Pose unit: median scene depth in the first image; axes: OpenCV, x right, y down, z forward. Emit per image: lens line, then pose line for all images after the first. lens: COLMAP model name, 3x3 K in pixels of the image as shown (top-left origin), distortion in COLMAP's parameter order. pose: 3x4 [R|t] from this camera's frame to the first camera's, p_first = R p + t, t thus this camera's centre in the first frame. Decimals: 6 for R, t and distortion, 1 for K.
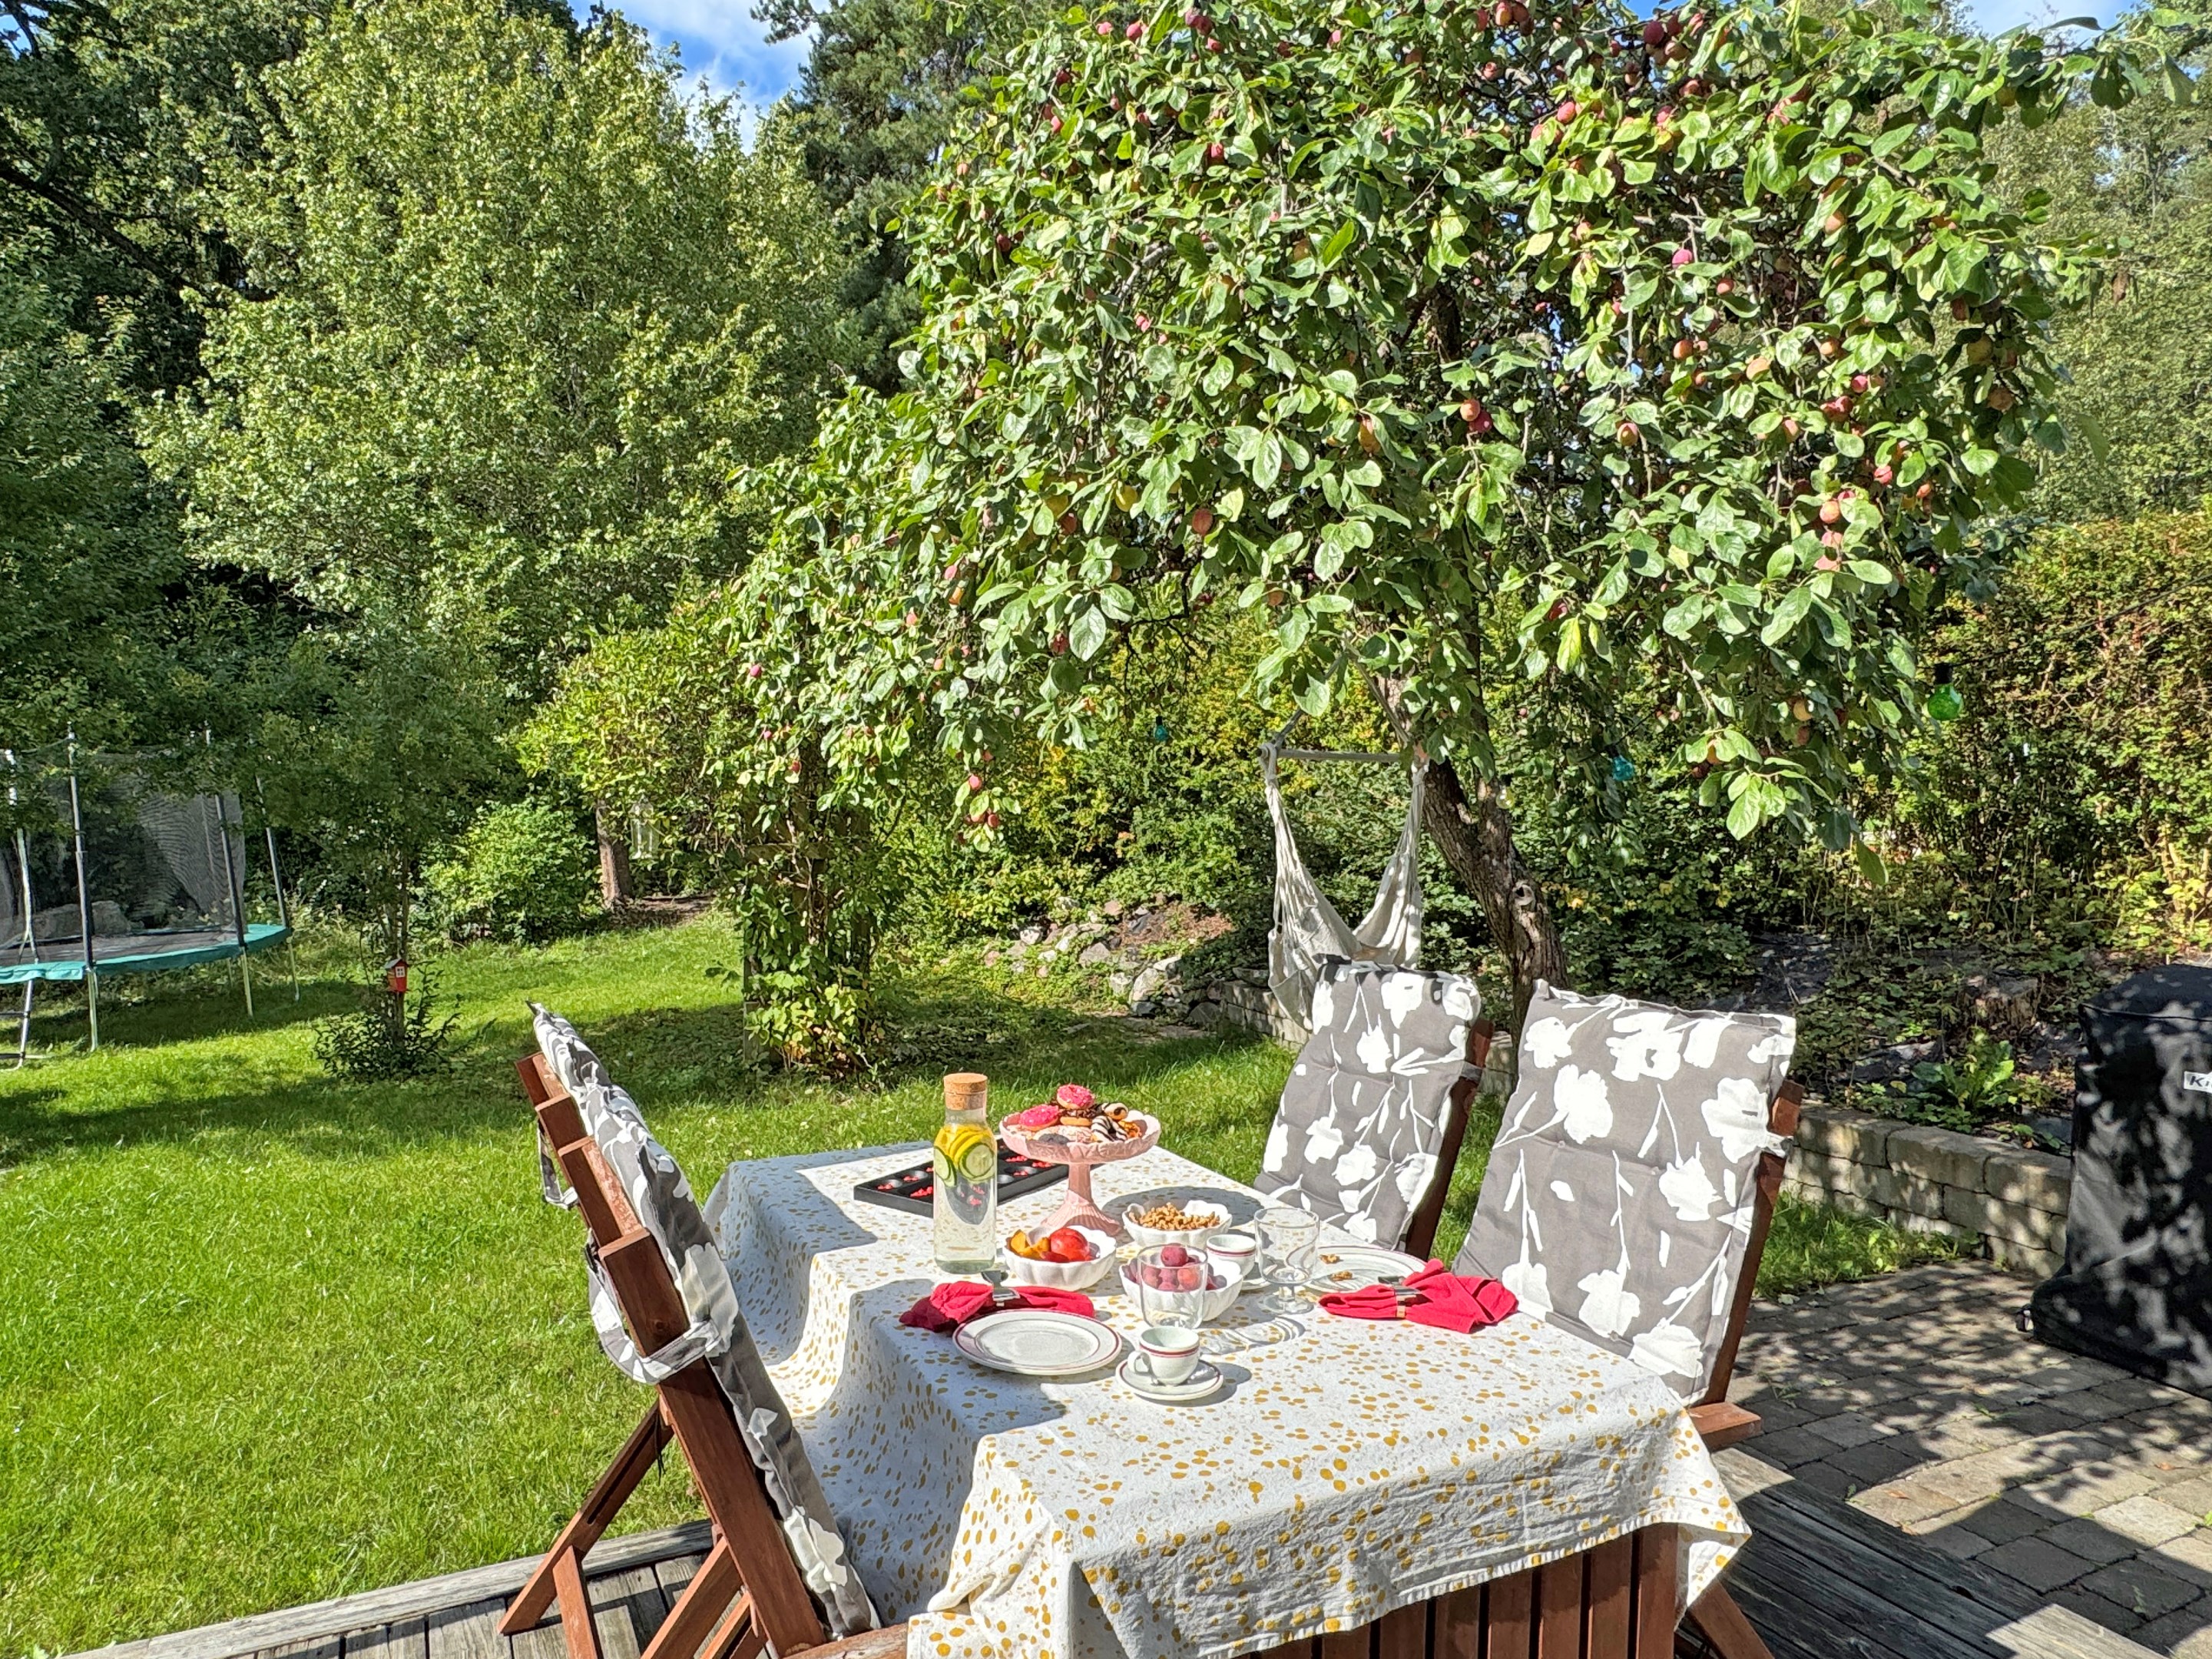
lens RADIAL K [[1362.6, 0, 1048.1], [0, 1362.6, 867.6], [0, 0, 1]] dist [-0.018869, 0.005237]
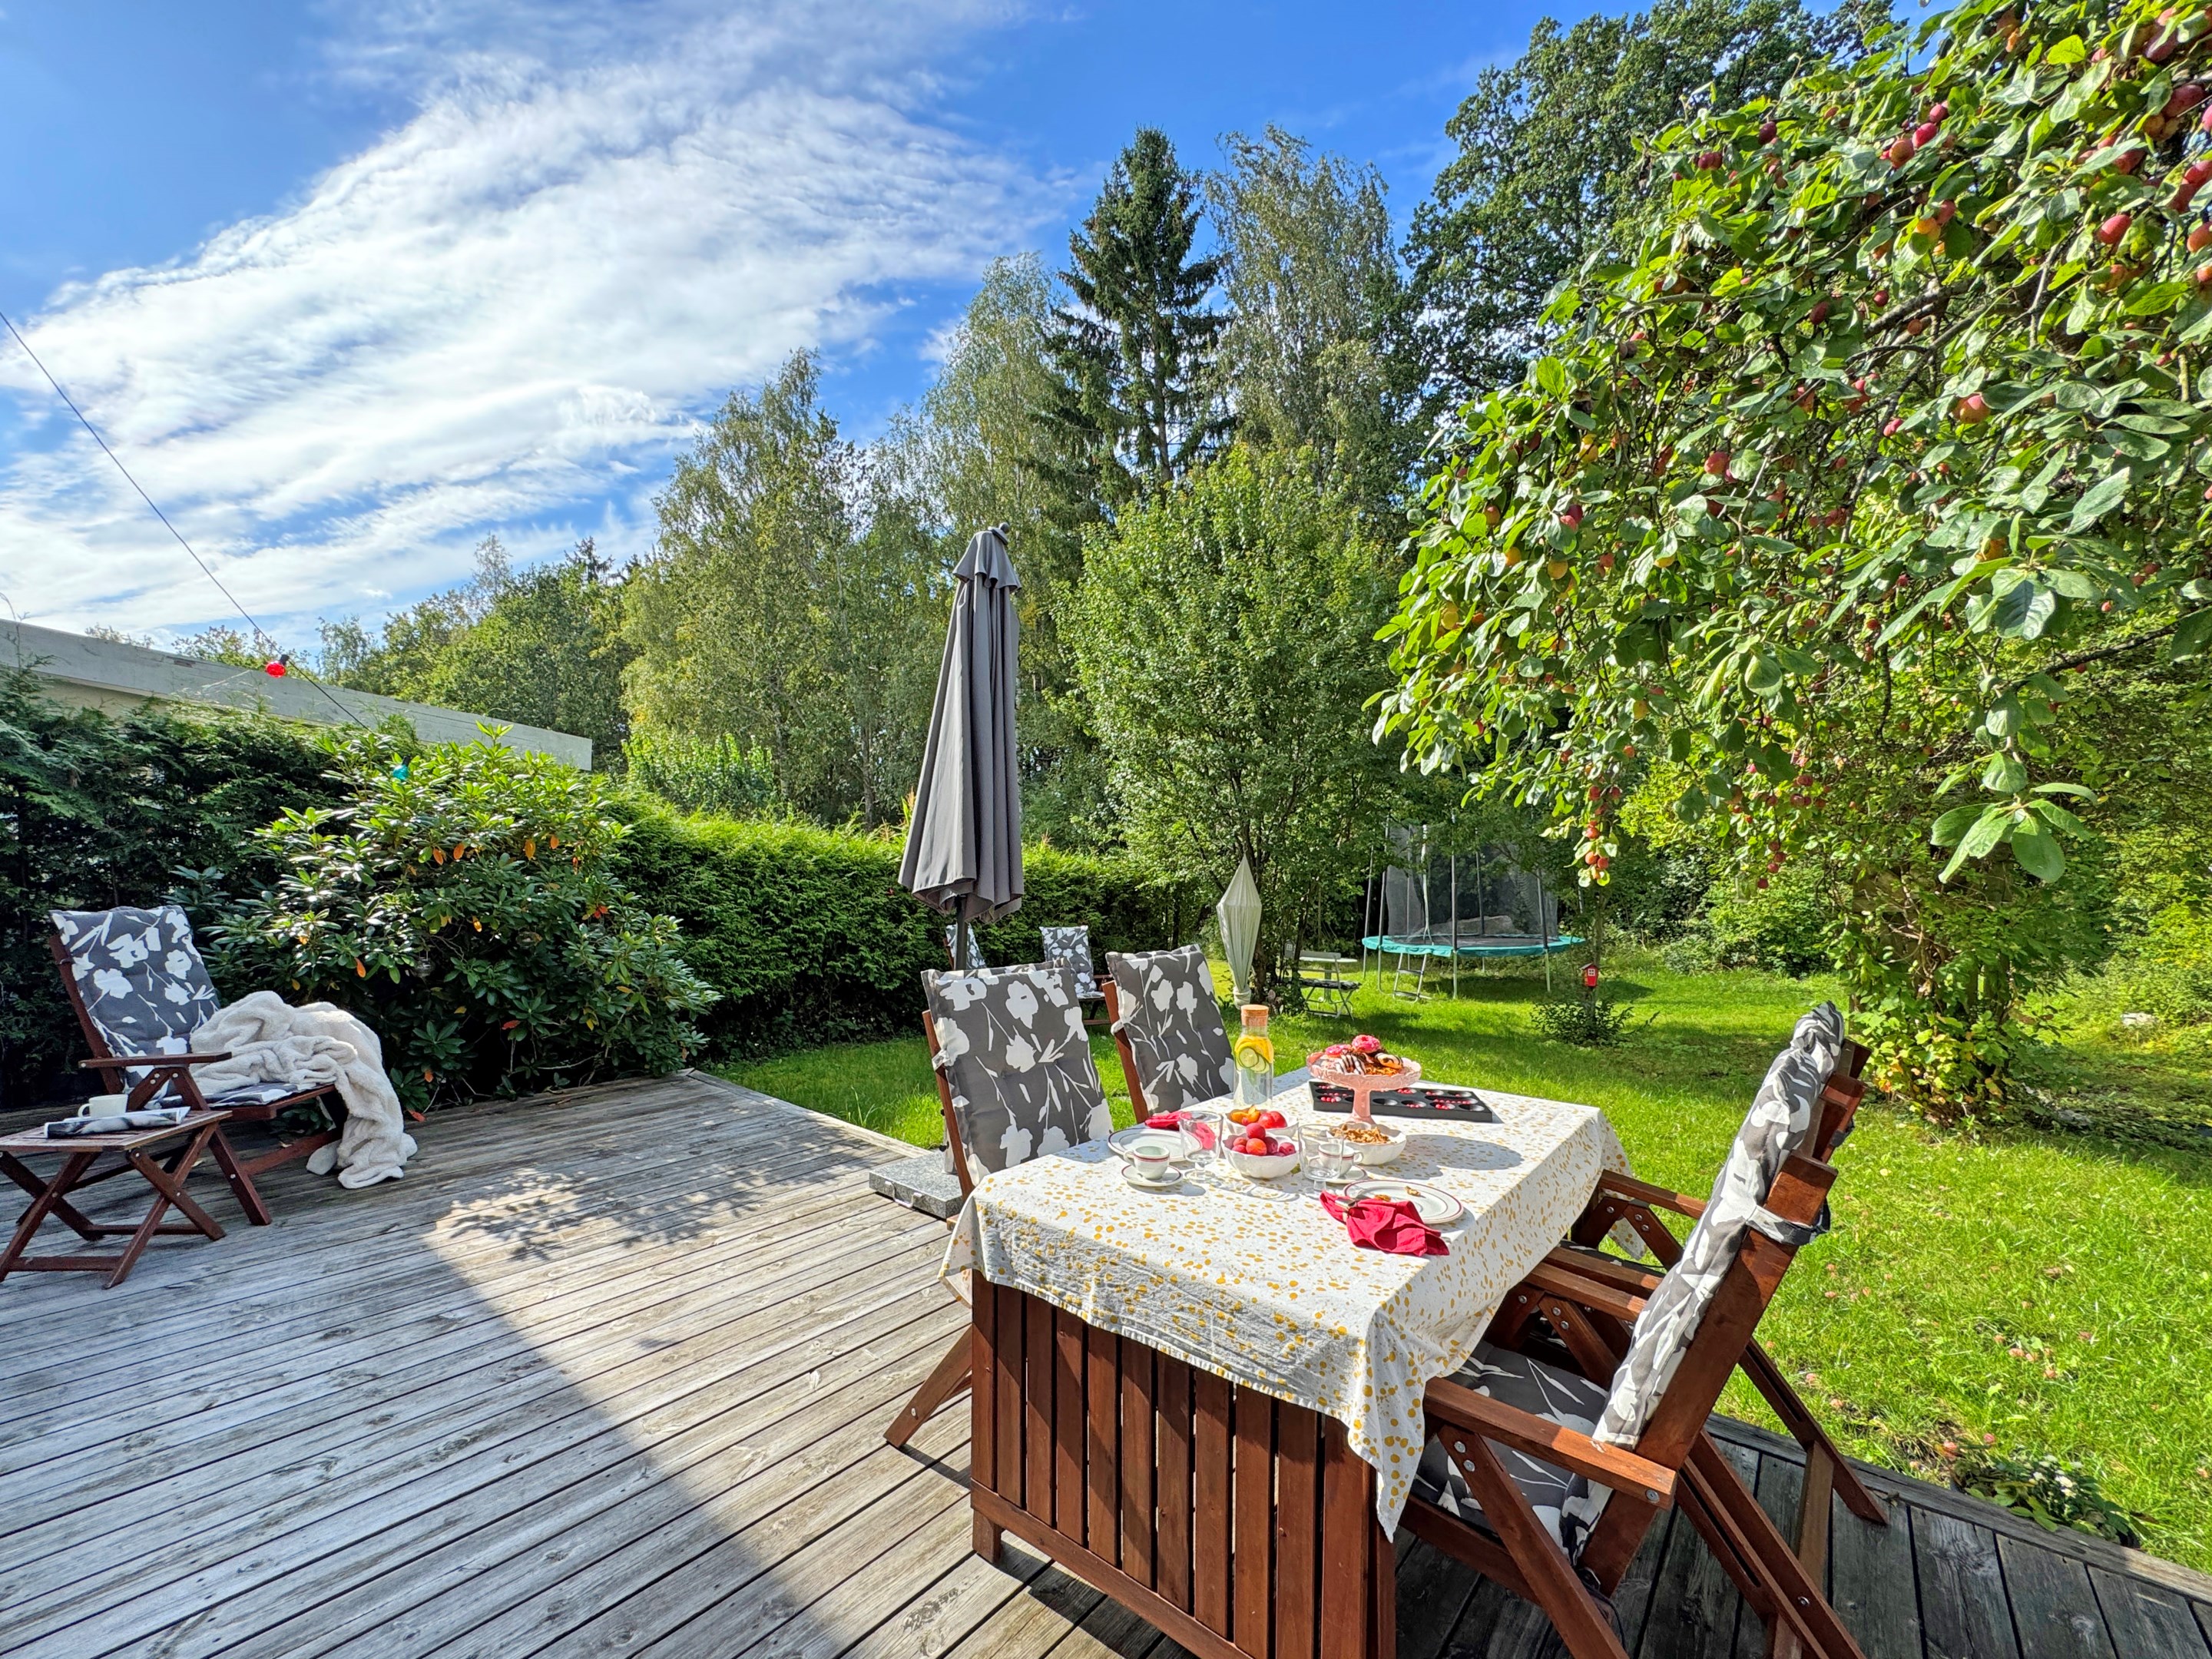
lens RADIAL K [[928.5, 0, 1087.0], [0, 928.5, 866.9], [0, 0, 1]] dist [0.003714, -0.001644]
pose [[0.446869, 0.025954, -0.894223, 0.524799], [-0.062882, 0.998018, -0.002458, 0.001061], [0.892387, 0.057329, 0.447615, 0.191181]]
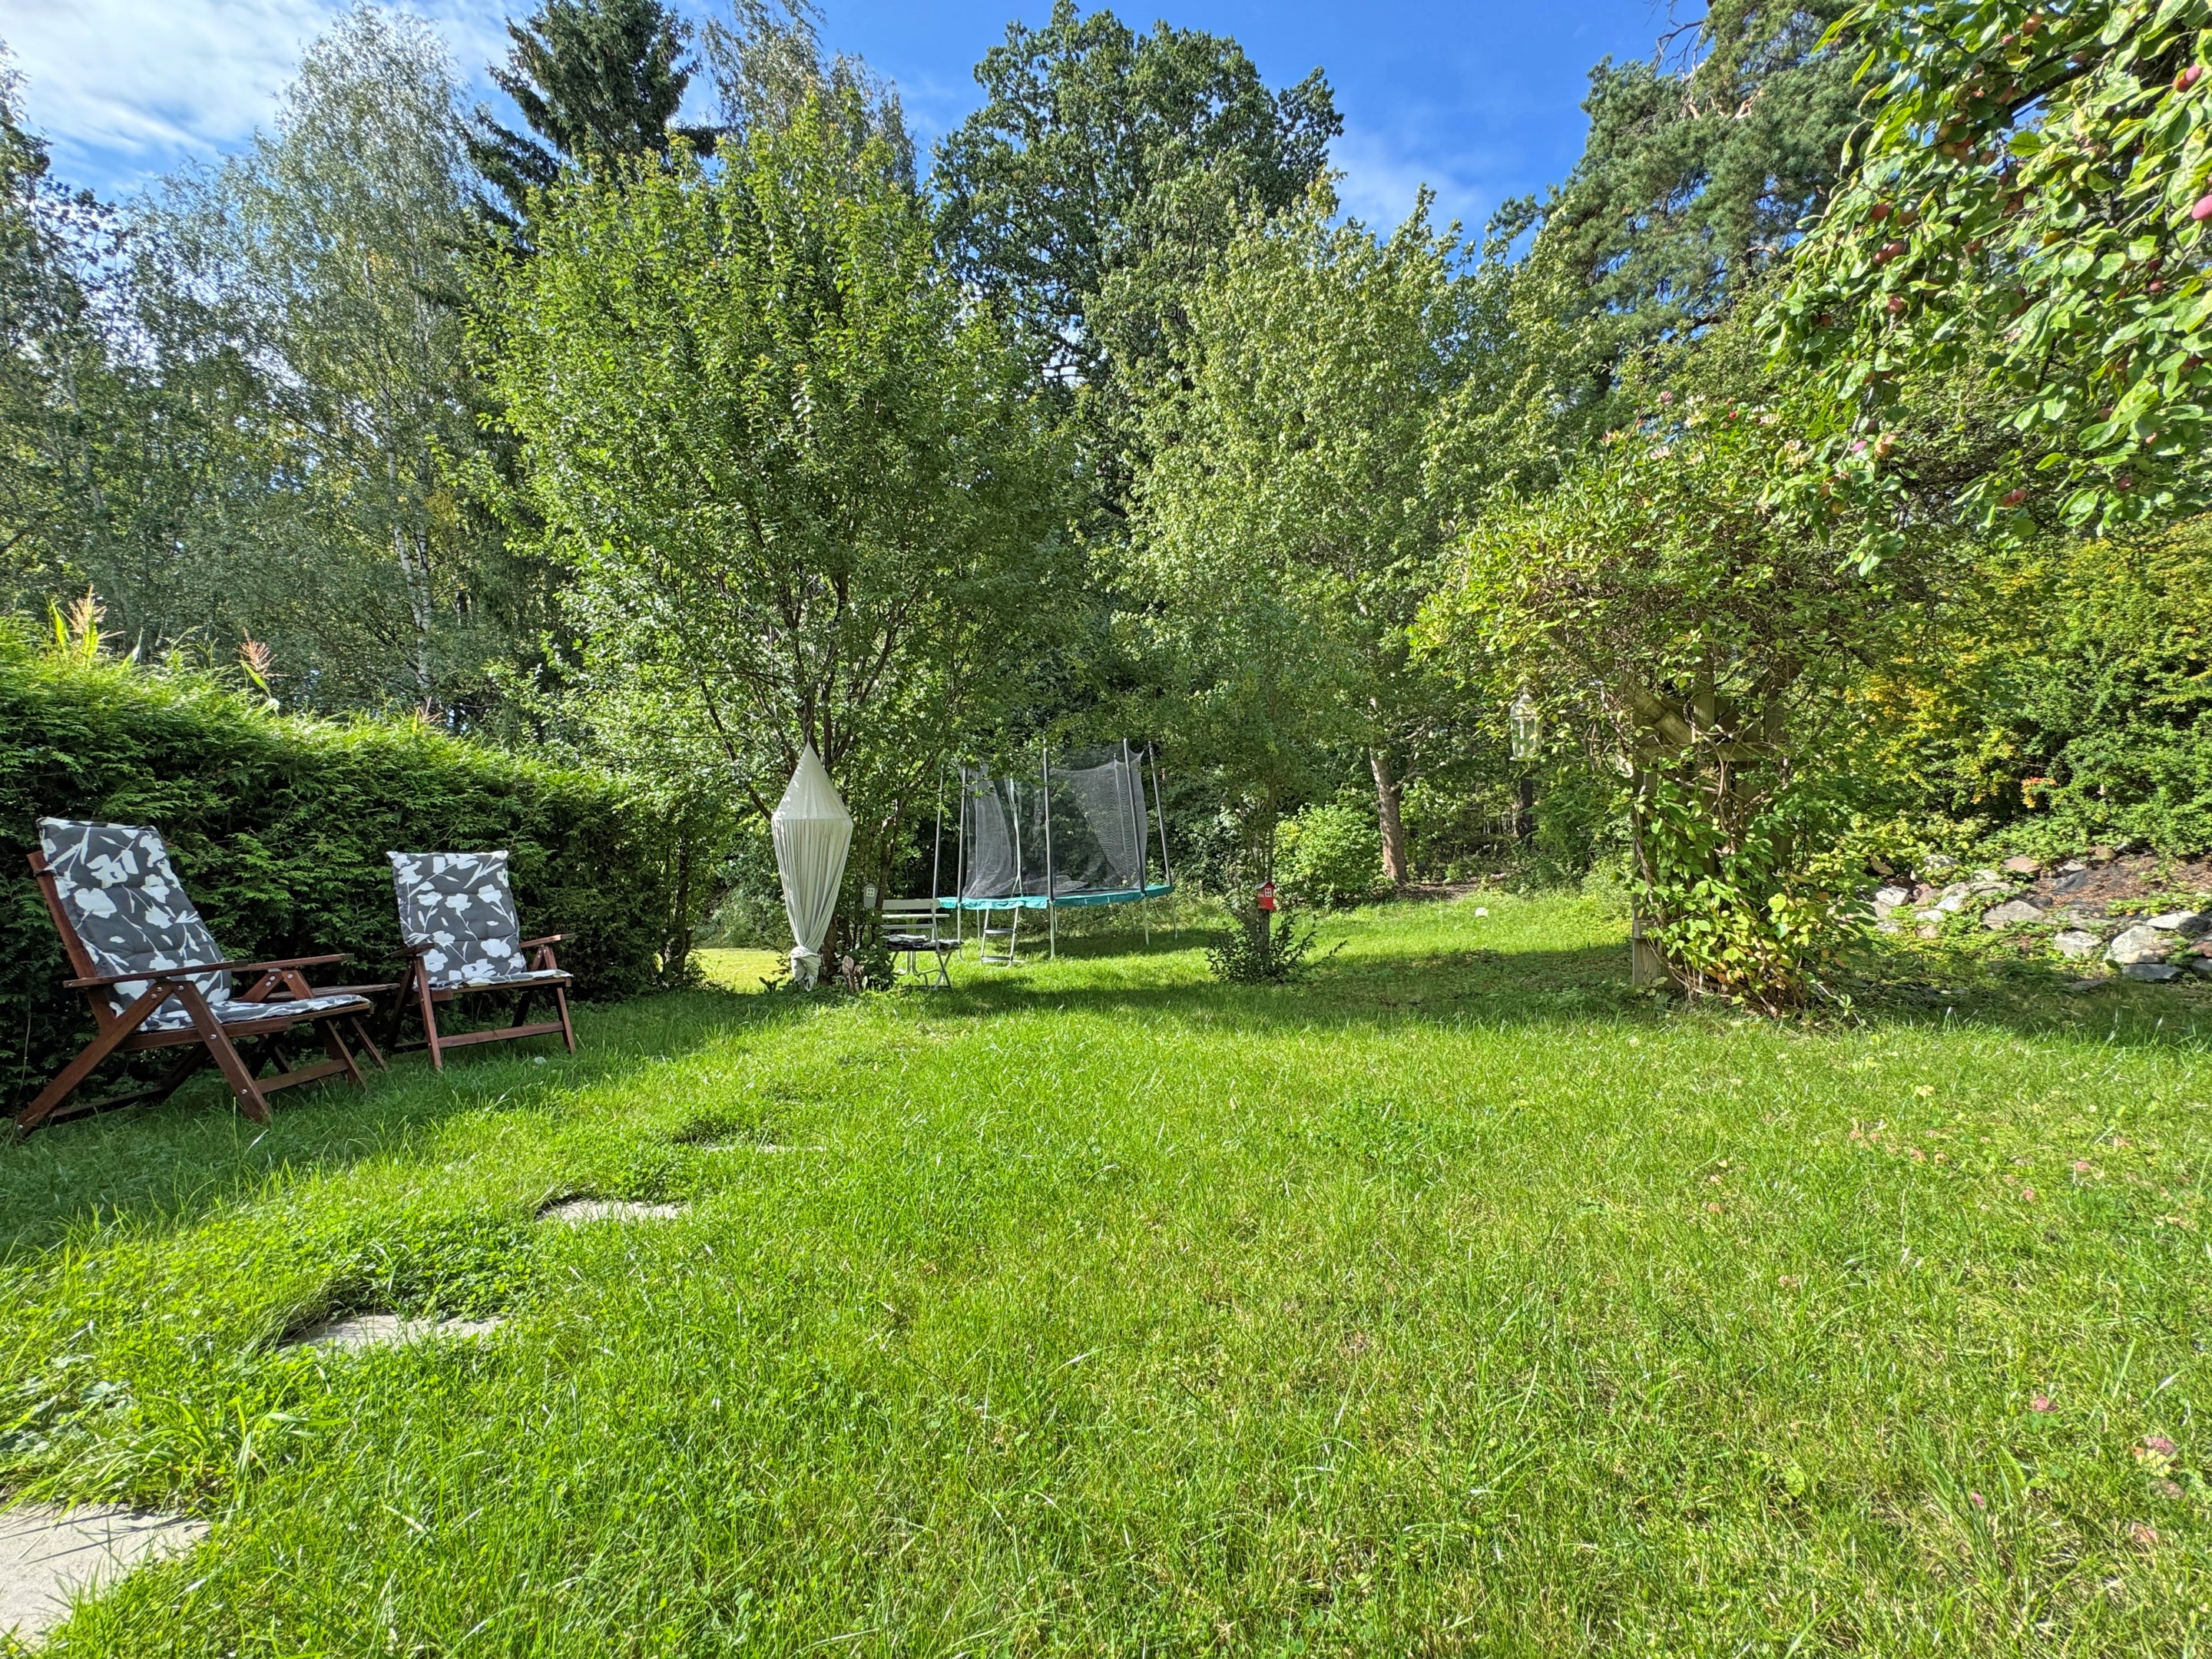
lens RADIAL K [[928.5, 0, 1131.0], [0, 928.5, 820.3], [0, 0, 1]] dist [0.003714, -0.001644]
pose [[0.856396, -0.016782, -0.516046, -0.517872], [-0.025969, 0.996807, -0.075513, 0.239615], [0.515666, 0.078071, 0.853226, 0.789807]]
